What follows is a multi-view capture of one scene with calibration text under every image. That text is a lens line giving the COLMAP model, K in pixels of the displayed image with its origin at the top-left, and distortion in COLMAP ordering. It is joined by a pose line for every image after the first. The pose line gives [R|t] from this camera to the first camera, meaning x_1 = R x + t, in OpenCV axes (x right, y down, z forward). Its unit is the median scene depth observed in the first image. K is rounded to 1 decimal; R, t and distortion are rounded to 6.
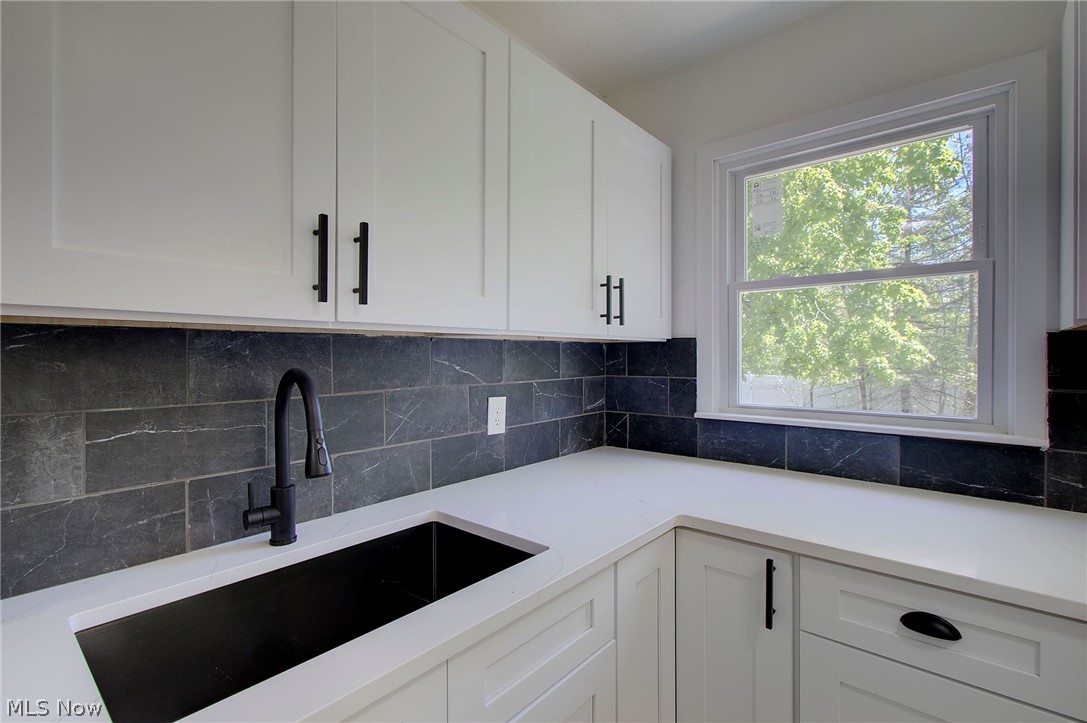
lens RADIAL K [[511.2, 0, 535.3], [0, 511.2, 358.8], [0, 0, 1]] dist [0.004424, 0.001847]
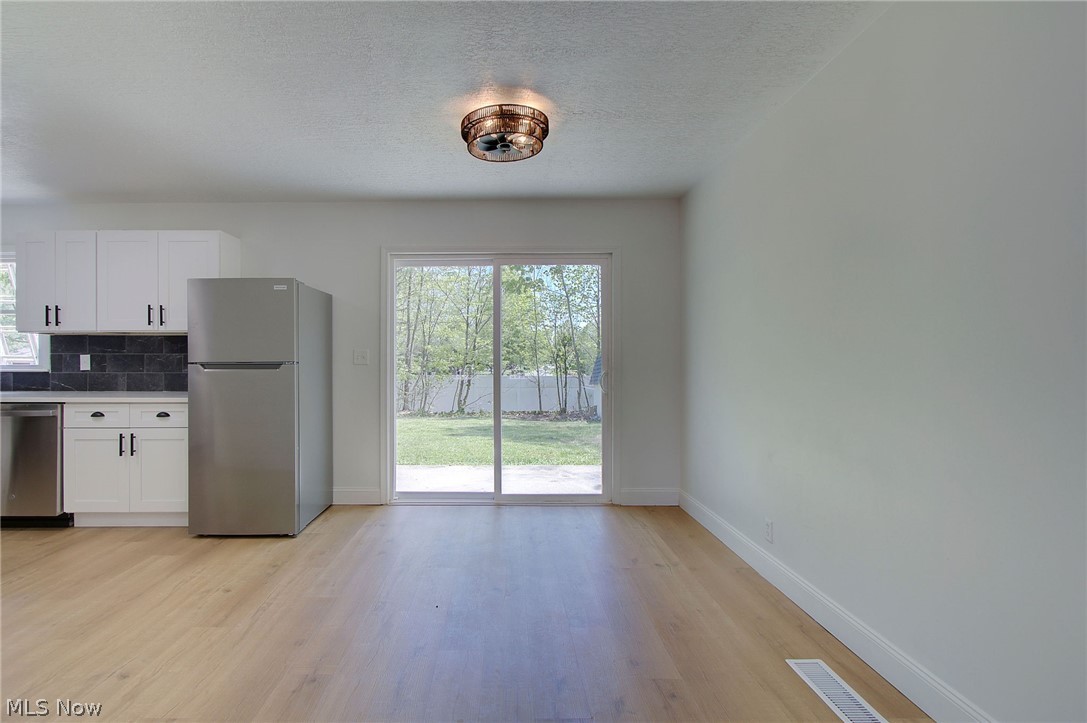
lens RADIAL K [[511.2, 0, 504.6], [0, 511.2, 364.1], [0, 0, 1]] dist [0.004424, 0.001847]
pose [[0.759987, -0.006055, 0.649910, 0.926156], [0.007417, 0.999972, 0.000643, 0.125168], [-0.649896, 0.004332, 0.760011, -2.758193]]
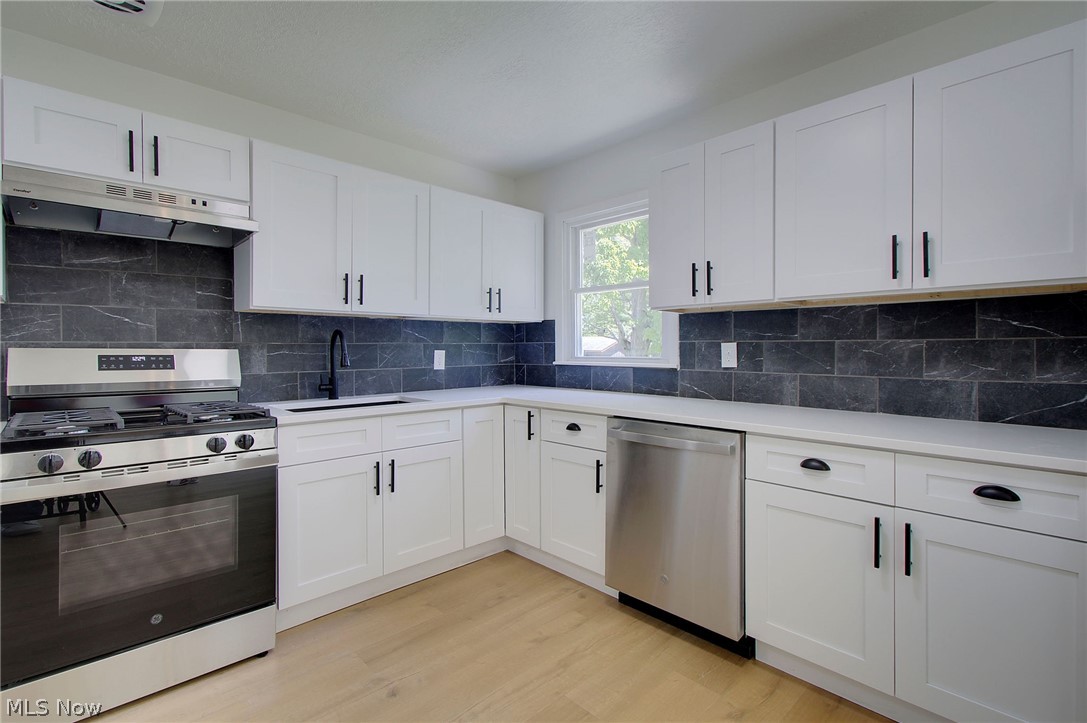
lens RADIAL K [[511.2, 0, 526.7], [0, 511.2, 349.0], [0, 0, 1]] dist [0.004424, 0.001847]
pose [[0.993782, -0.001090, -0.111340, 0.527860], [0.000210, 0.999969, -0.007916, 0.094904], [0.111345, 0.007844, 0.993751, -1.006313]]
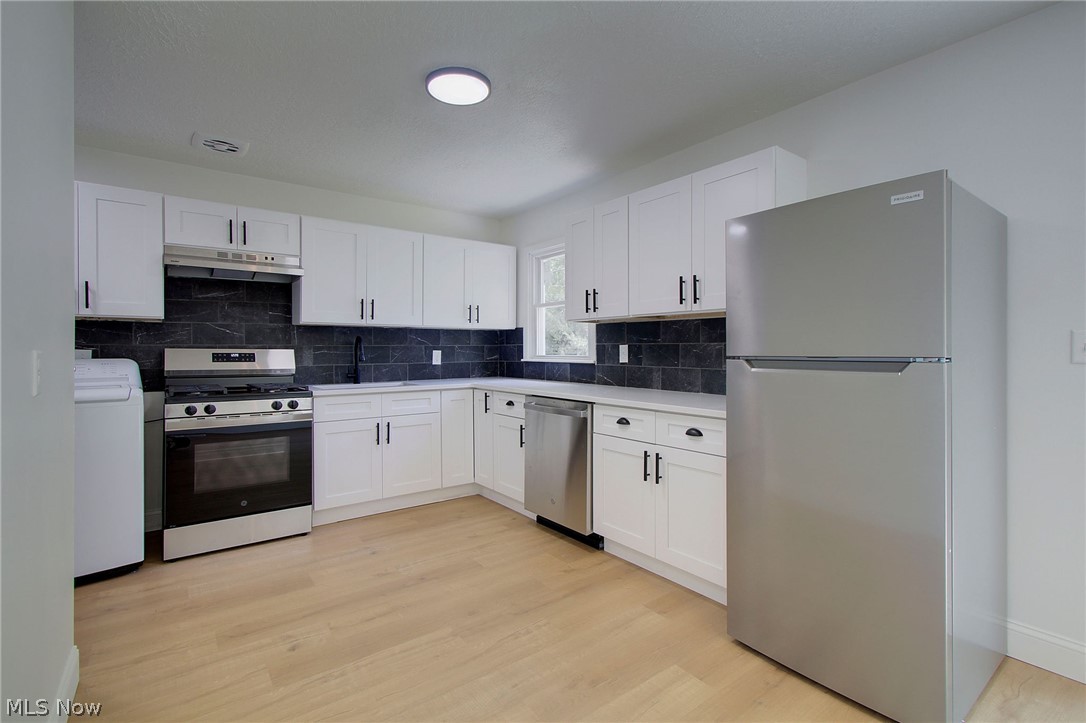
lens RADIAL K [[510.7, 0, 527.6], [0, 510.7, 350.2], [0, 0, 1]] dist [0.004424, 0.001847]
pose [[0.972095, -0.000456, -0.234588, 1.126586], [-0.001428, 0.999968, -0.007861, 0.104436], [0.234585, 0.007977, 0.972063, -1.646815]]
